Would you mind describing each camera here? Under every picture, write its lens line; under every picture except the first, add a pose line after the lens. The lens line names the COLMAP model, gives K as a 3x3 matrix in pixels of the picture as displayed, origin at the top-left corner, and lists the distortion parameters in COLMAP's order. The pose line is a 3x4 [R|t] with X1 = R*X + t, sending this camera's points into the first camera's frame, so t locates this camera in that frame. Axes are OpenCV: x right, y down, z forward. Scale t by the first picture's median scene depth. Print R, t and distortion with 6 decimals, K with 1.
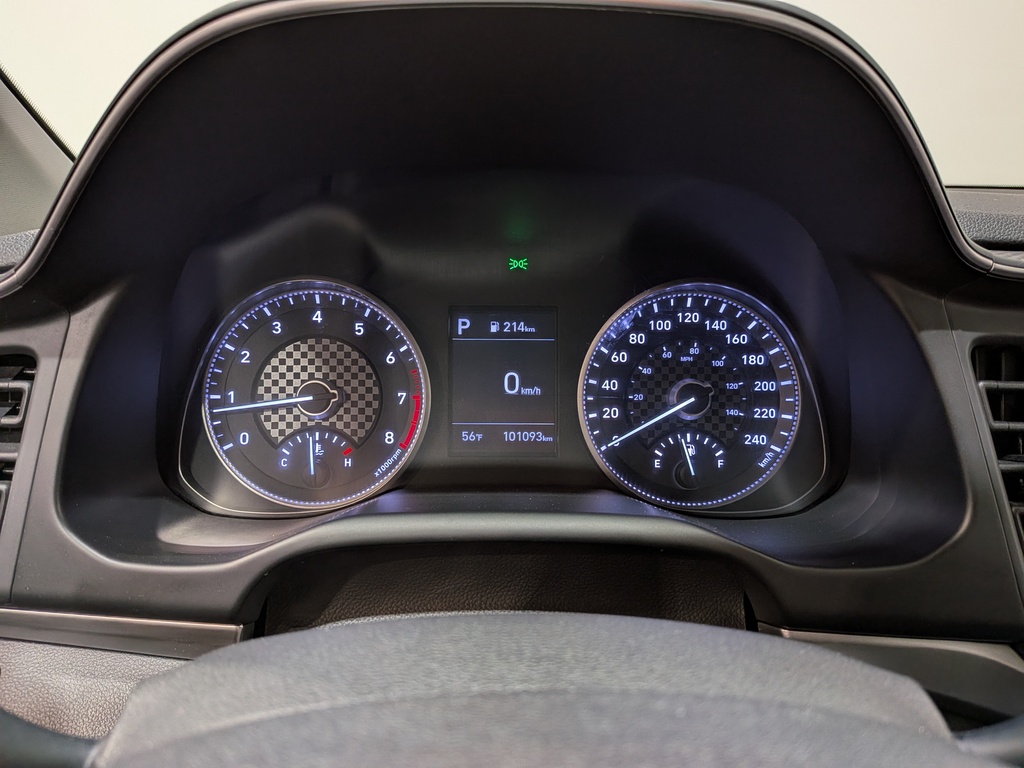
lens RADIAL K [[756.2, 0, 489.6], [0, 756.2, 399.4], [0, 0, 1]] dist [0.068273, -0.128158]
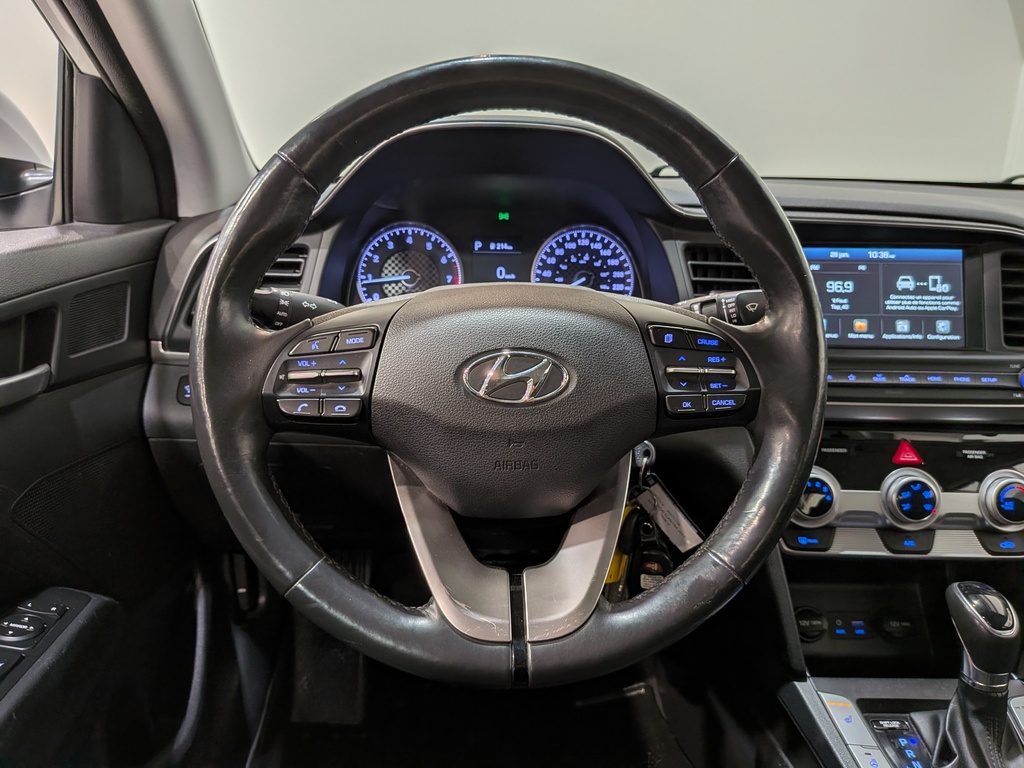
lens RADIAL K [[756.2, 0, 510.0], [0, 756.2, 385.3], [0, 0, 1]] dist [0.068273, -0.128158]
pose [[0.999287, -0.001044, 0.037752, -0.025745], [0.000913, 0.999993, 0.003491, 0.289929], [-0.037755, -0.003454, 0.999281, -1.139511]]
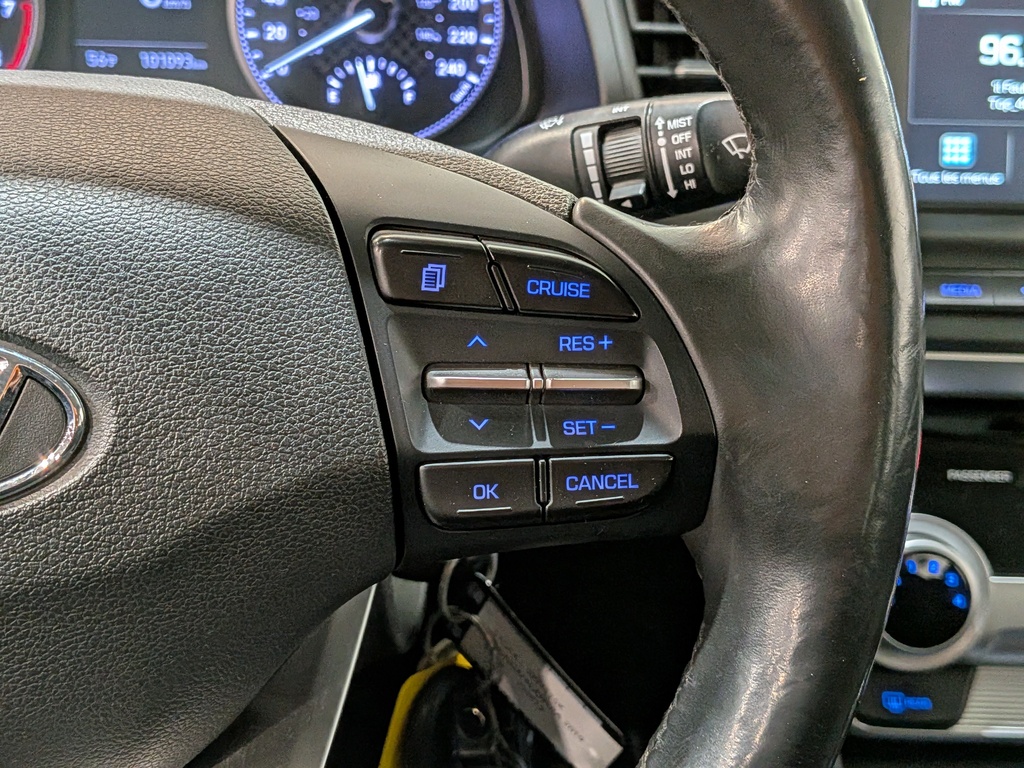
lens RADIAL K [[1526.9, 0, 518.2], [0, 1526.9, 336.9], [0, 0, 1]] dist [0.097131, 0.000000]
pose [[0.993348, -0.007094, 0.114928, 0.227934], [-0.005336, 0.994192, 0.107492, 0.165274], [-0.115023, -0.107390, 0.987541, -0.703625]]
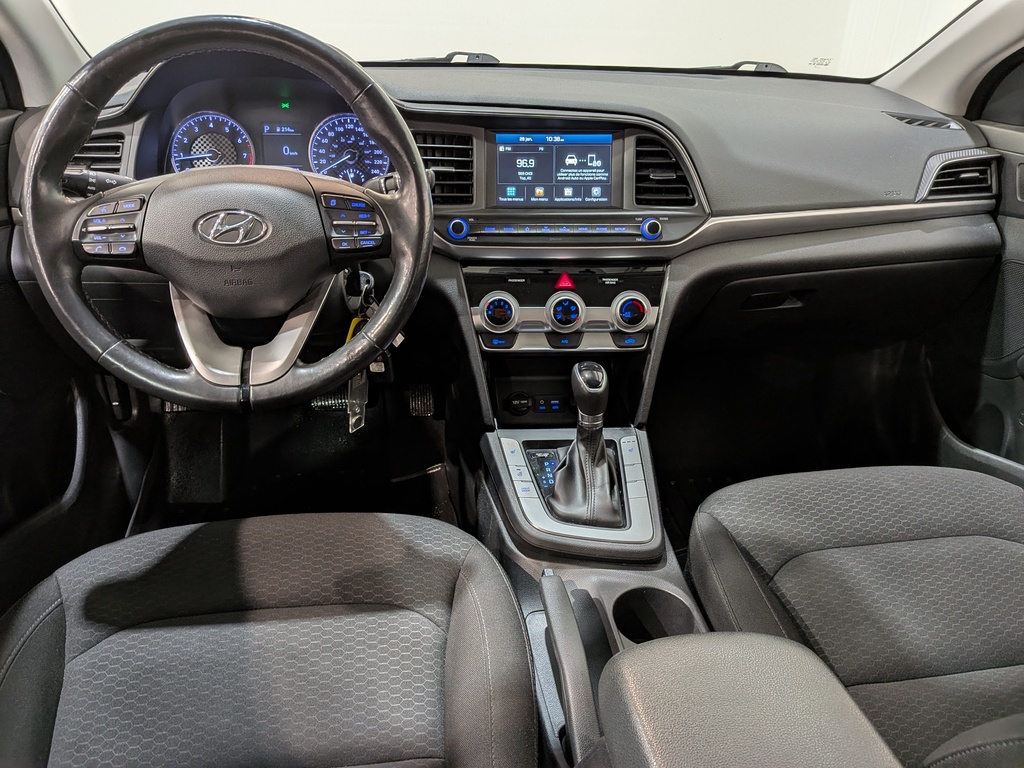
lens RADIAL K [[756.2, 0, 514.5], [0, 756.2, 378.9], [0, 0, 1]] dist [0.068273, -0.128158]
pose [[0.990589, -0.039200, 0.131133, 0.464687], [0.015949, 0.984640, 0.173864, 0.333955], [-0.135934, -0.170137, 0.976000, -2.010120]]
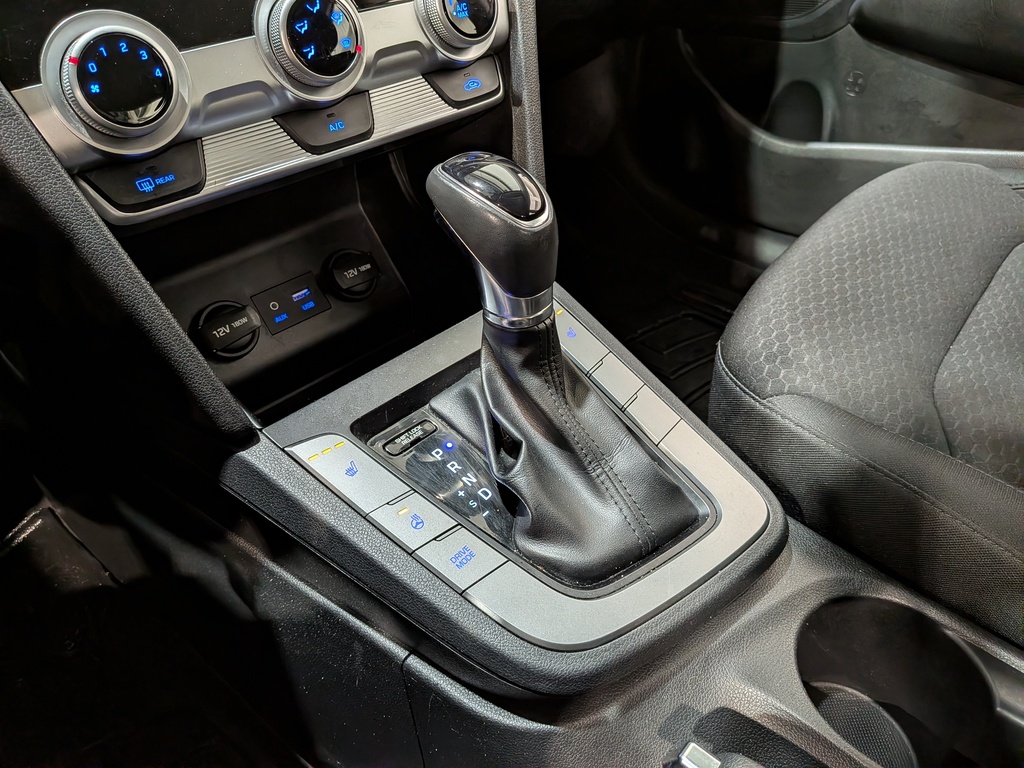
lens RADIAL K [[756.2, 0, 510.1], [0, 756.2, 370.1], [0, 0, 1]] dist [0.068273, -0.128158]
pose [[0.663655, -0.463118, 0.587438, 0.430143], [0.200303, 0.866648, 0.456947, 0.546457], [-0.720722, -0.185589, 0.667920, -0.216601]]
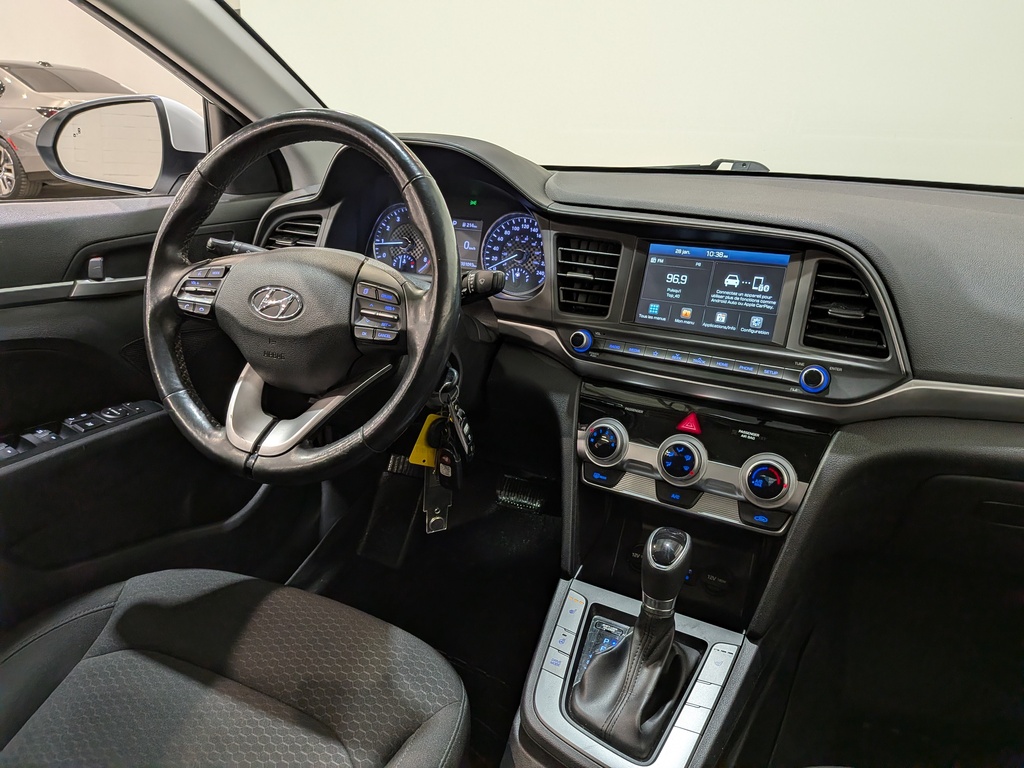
lens RADIAL K [[756.2, 0, 505.4], [0, 756.2, 376.7], [0, 0, 1]] dist [0.068273, -0.128158]
pose [[0.897608, 0.153920, -0.413049, 1.426516], [-0.137256, 0.988065, 0.069921, 0.250013], [0.418881, -0.006069, 0.908021, -1.537468]]
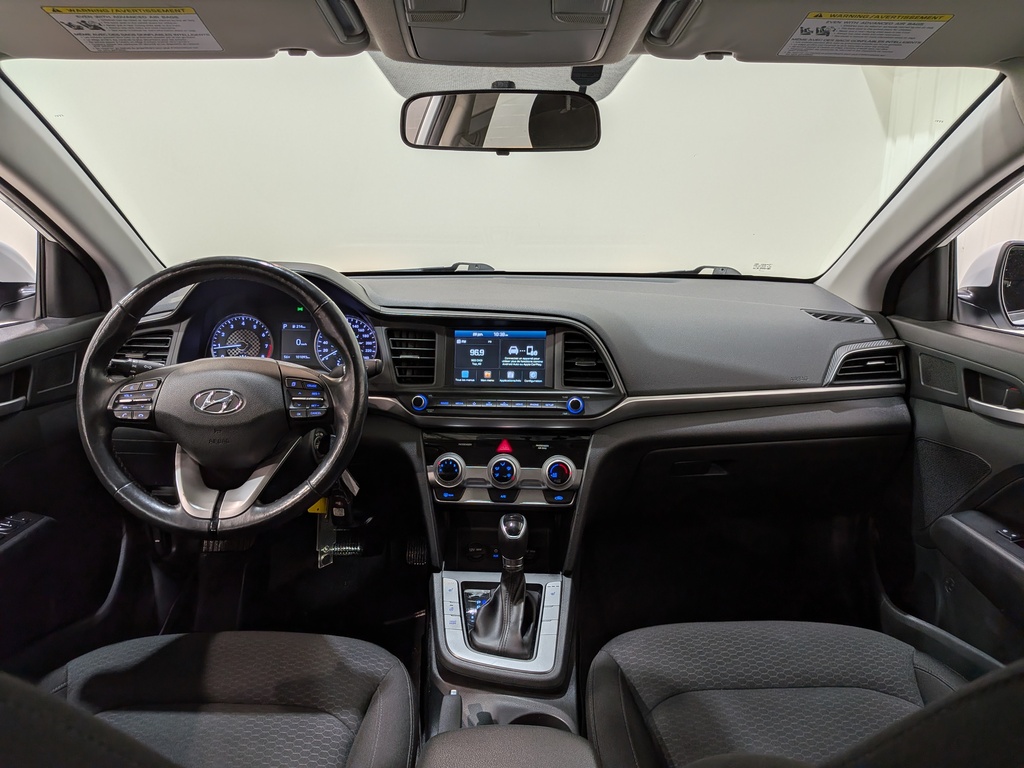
lens RADIAL K [[756.2, 0, 512.0], [0, 756.2, 388.4], [0, 0, 1]] dist [0.068273, -0.128158]
pose [[0.999983, 0.000468, 0.005799, 1.031406], [-0.000256, 0.999333, -0.036509, 0.331837], [-0.005812, 0.036506, 0.999317, -2.620797]]
